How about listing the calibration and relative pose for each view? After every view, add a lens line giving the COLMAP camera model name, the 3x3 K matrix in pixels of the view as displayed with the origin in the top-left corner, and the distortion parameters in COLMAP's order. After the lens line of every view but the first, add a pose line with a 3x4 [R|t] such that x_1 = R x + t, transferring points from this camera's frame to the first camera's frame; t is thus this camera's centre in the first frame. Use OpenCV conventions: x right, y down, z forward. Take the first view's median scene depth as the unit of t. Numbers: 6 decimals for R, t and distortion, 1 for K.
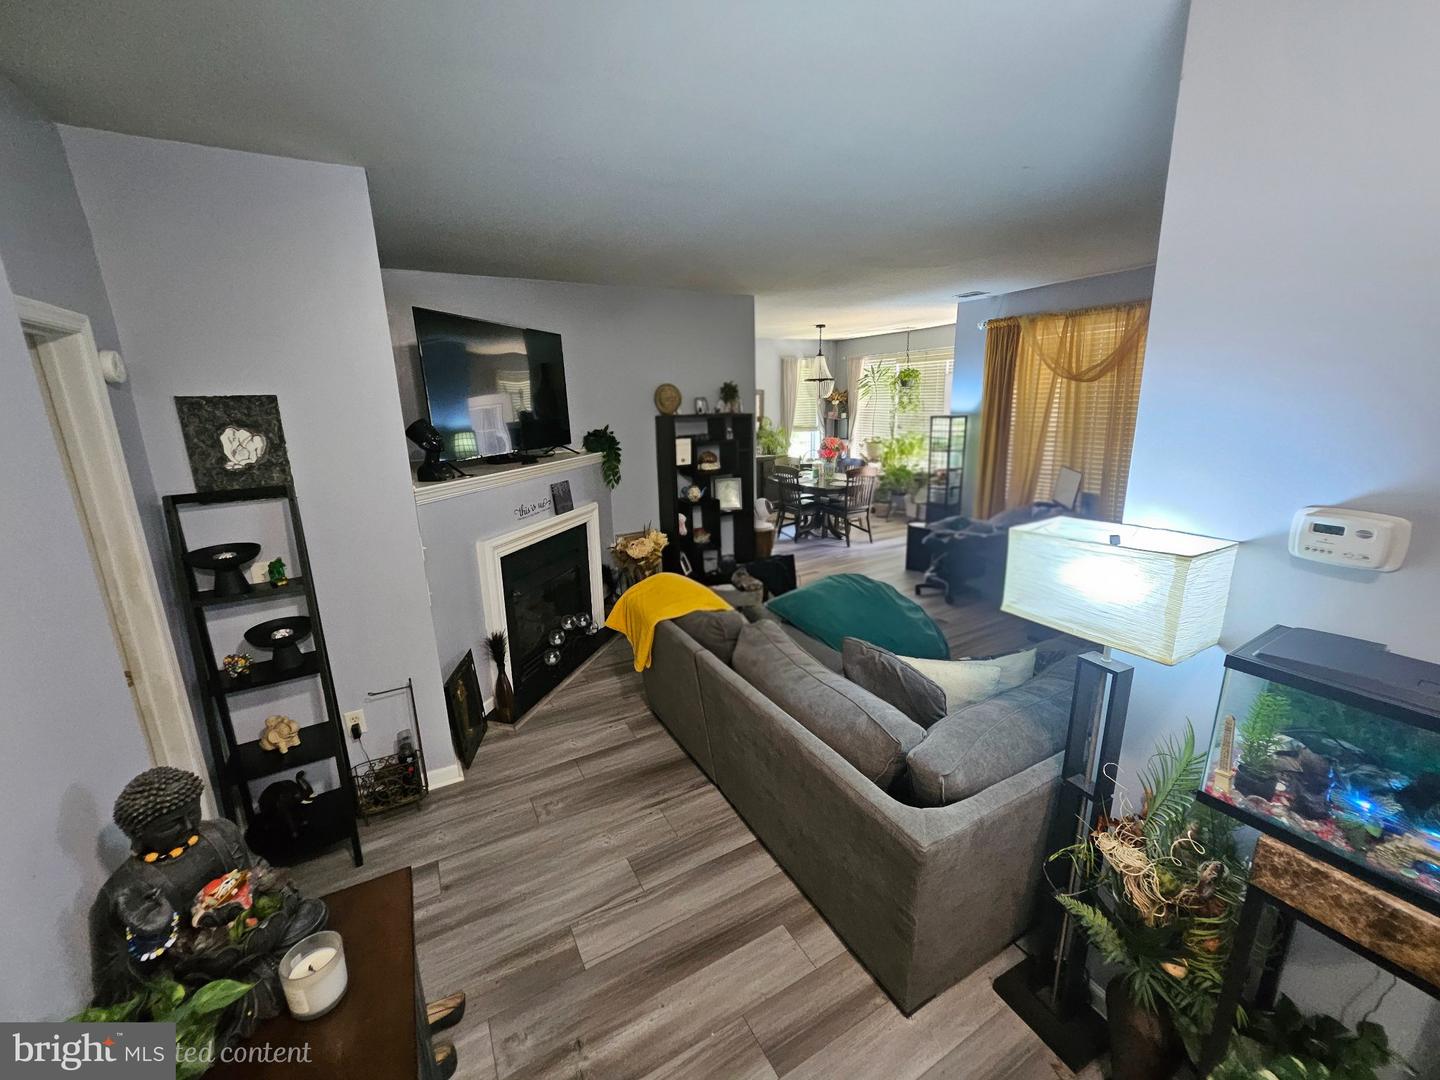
lens RADIAL K [[564.5, 0, 717.3], [0, 564.5, 533.2], [0, 0, 1]] dist [-0.000778, 0.000016]
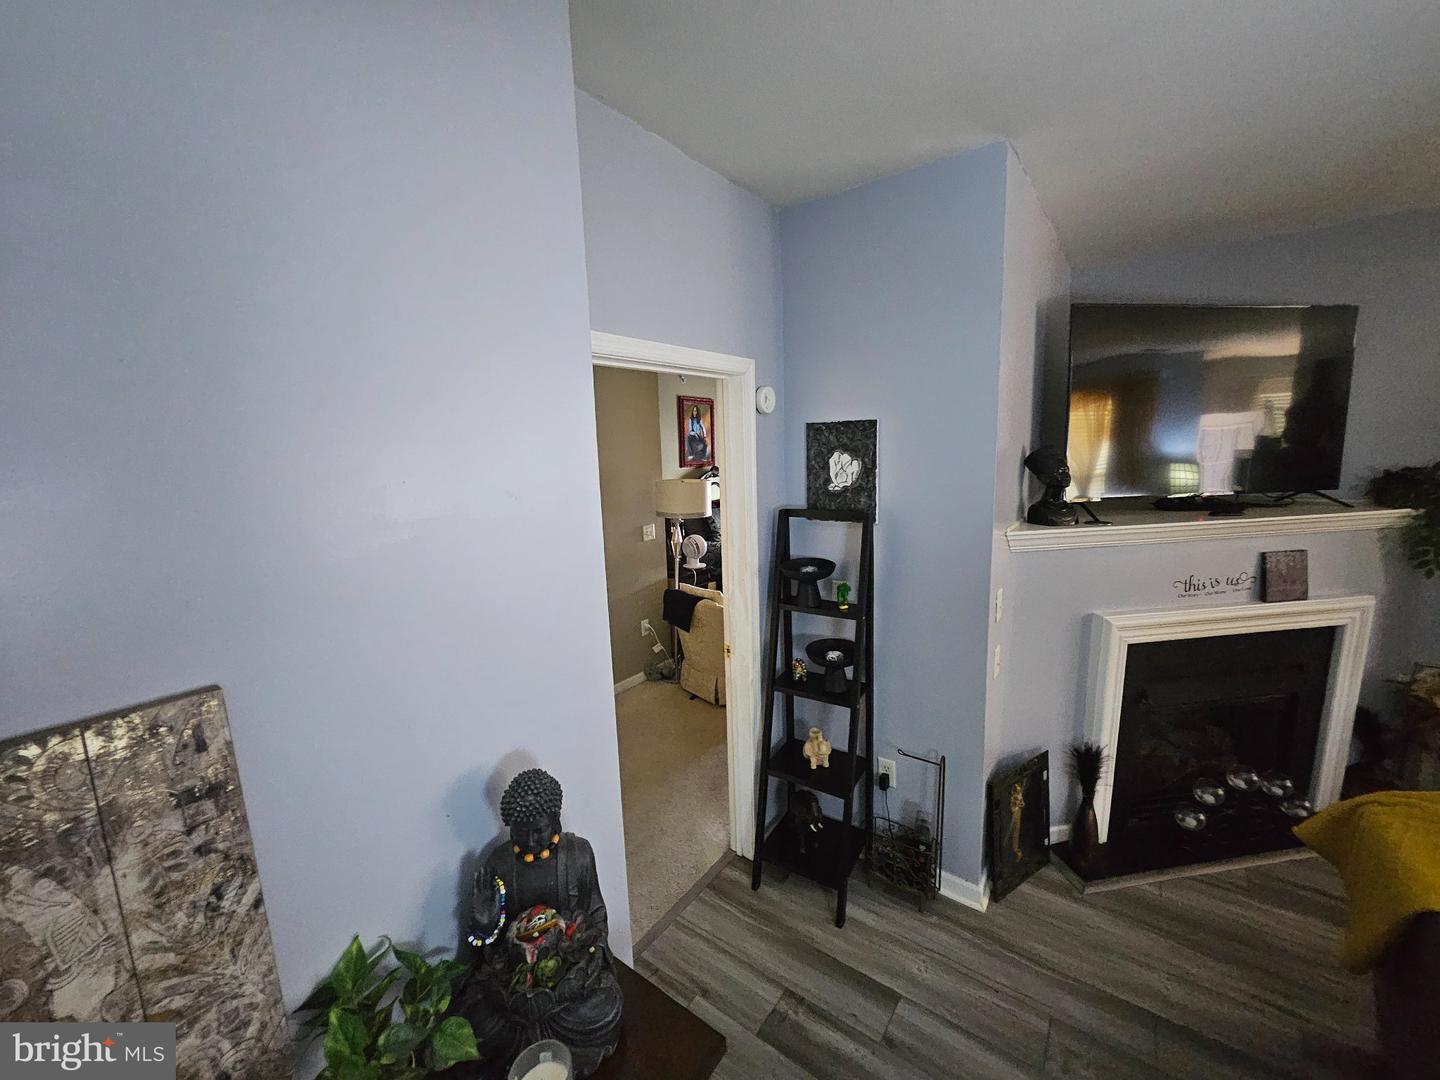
lens RADIAL K [[564.5, 0, 717.3], [0, 564.5, 533.2], [0, 0, 1]] dist [-0.000778, 0.000016]
pose [[0.418092, 0.150279, -0.895888, 0.008462], [-0.189428, 0.978964, 0.075813, -0.053546], [0.888435, 0.138009, 0.437764, 0.256799]]
